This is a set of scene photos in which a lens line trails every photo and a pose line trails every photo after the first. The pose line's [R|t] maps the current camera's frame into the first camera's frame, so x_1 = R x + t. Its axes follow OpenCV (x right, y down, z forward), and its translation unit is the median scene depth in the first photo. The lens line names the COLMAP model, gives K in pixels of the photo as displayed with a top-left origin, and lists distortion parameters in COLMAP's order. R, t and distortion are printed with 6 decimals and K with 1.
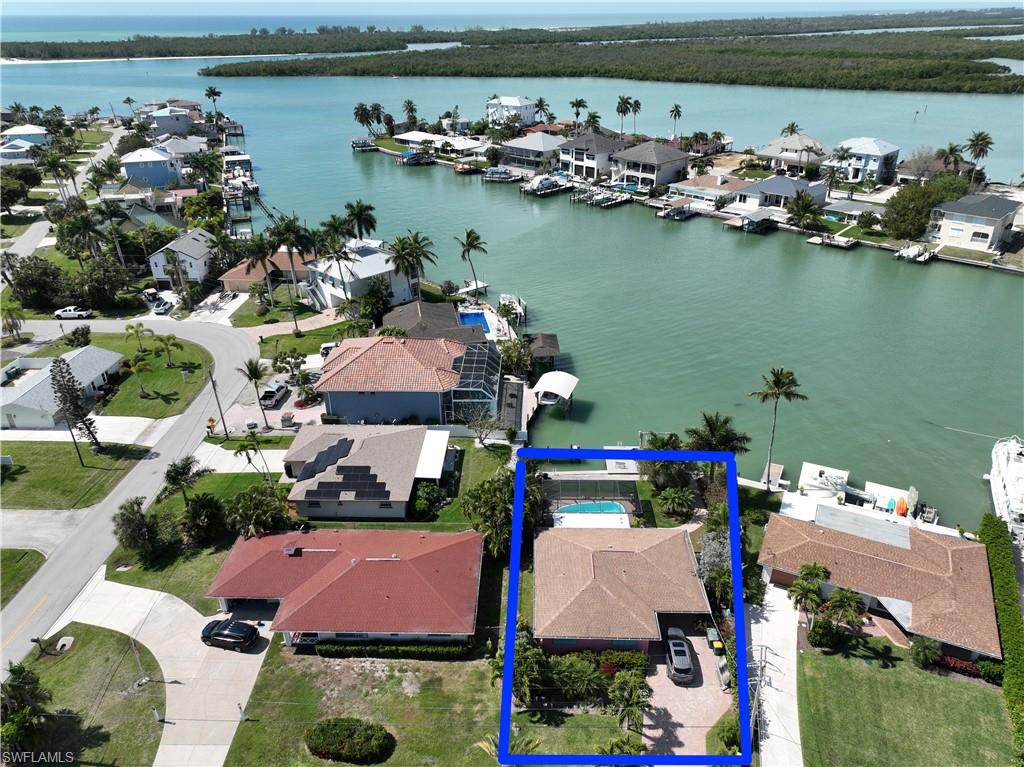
lens RADIAL K [[717.9, 0, 516.8], [0, 717.9, 380.9], [0, 0, 1]] dist [0.001253, 0.015973]
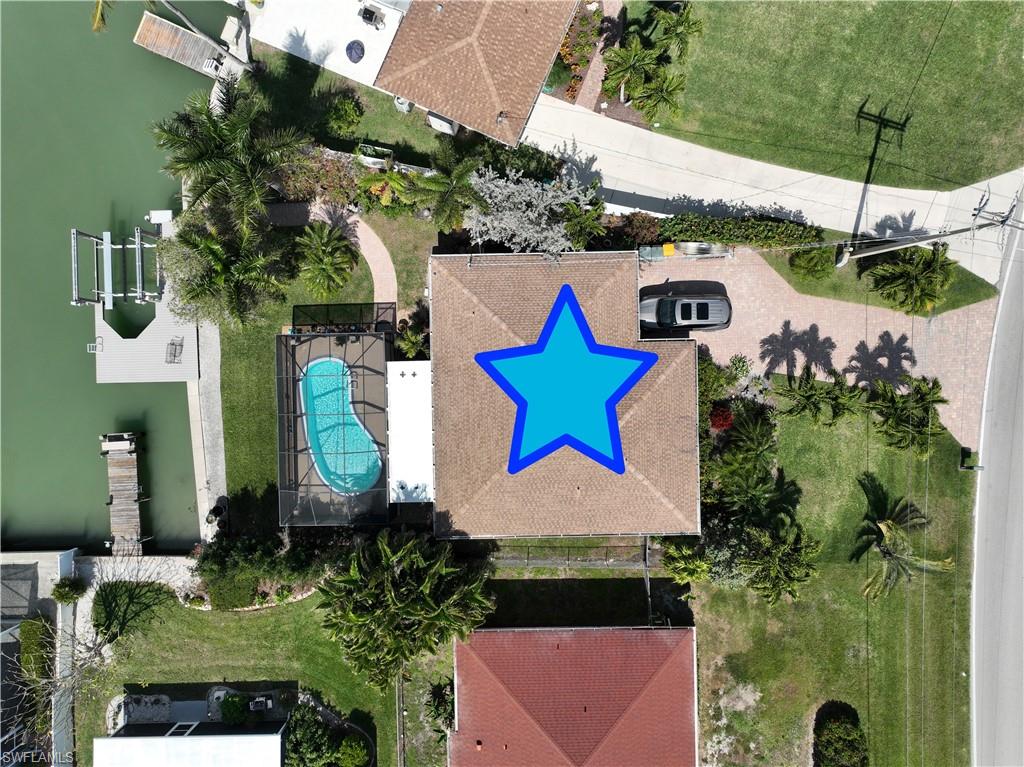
lens RADIAL K [[717.9, 0, 516.8], [0, 717.9, 380.9], [0, 0, 1]] dist [0.001253, 0.015973]
pose [[-0.044830, -0.998994, -0.000558, 0.058990], [0.469794, -0.021575, 0.882512, -0.100561], [-0.881637, 0.039301, 0.470289, 0.290968]]
